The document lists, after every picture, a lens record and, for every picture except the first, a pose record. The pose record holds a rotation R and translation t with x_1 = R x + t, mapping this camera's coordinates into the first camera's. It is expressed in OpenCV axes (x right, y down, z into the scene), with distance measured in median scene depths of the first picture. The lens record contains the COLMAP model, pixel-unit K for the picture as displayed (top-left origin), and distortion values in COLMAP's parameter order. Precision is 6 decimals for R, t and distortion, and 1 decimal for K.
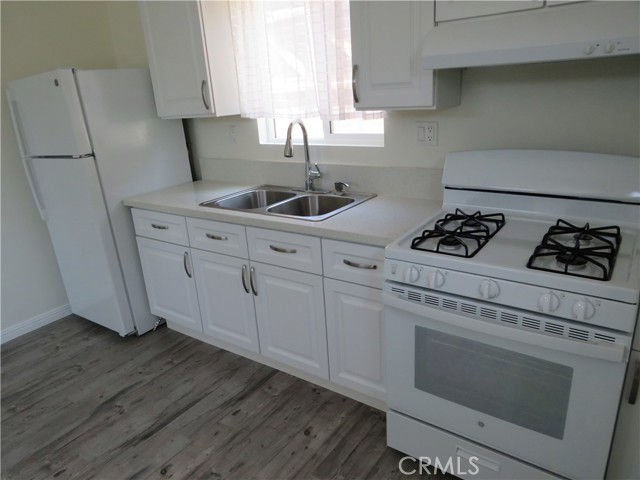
lens RADIAL K [[458.1, 0, 322.5], [0, 458.1, 238.2], [0, 0, 1]] dist [-0.009430, -0.004922]
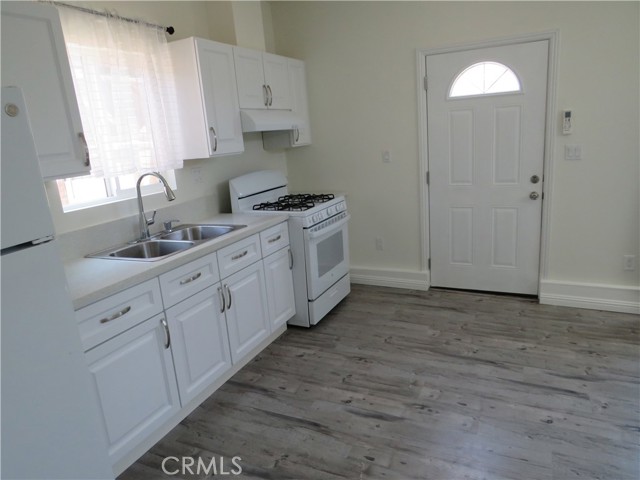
lens RADIAL K [[437.3, 0, 311.5], [0, 437.3, 238.6], [0, 0, 1]] dist [-0.016904, -0.000521]
pose [[-0.155241, -0.152552, 0.976027, -1.309726], [0.400470, 0.893462, 0.203344, -0.187421], [-0.903064, 0.422437, -0.077609, 0.870116]]
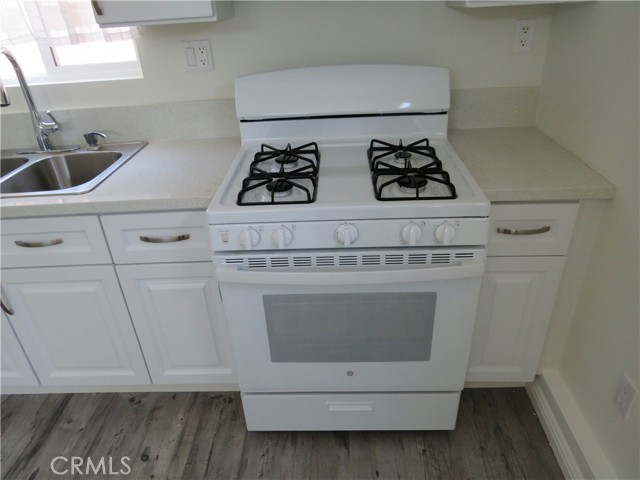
lens RADIAL K [[457.6, 0, 320.0], [0, 457.6, 240.0], [0, 0, 1]] dist [-0.019672, 0.001447]
pose [[0.834300, -0.255783, 0.488383, -0.065317], [0.180738, 0.963799, 0.196022, -0.036285], [-0.520842, -0.075272, 0.850328, 0.189470]]
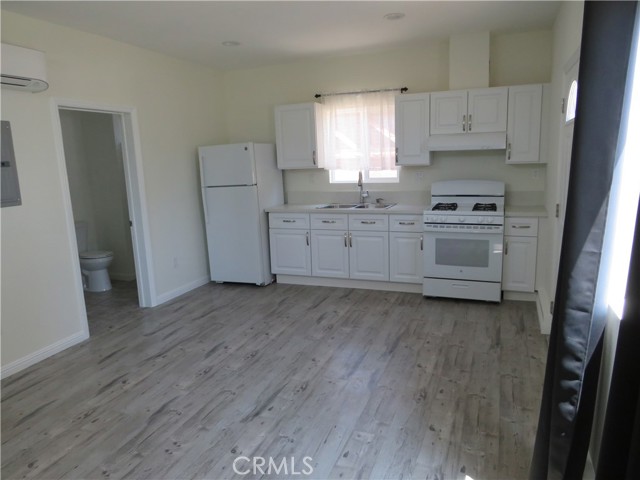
lens RADIAL K [[442.8, 0, 344.5], [0, 442.8, 238.0], [0, 0, 1]] dist [-0.003247, -0.001223]
pose [[0.956992, -0.009689, 0.289951, -0.827533], [0.057359, 0.986032, -0.156367, 0.432420], [-0.284386, 0.166274, 0.944181, -1.032318]]
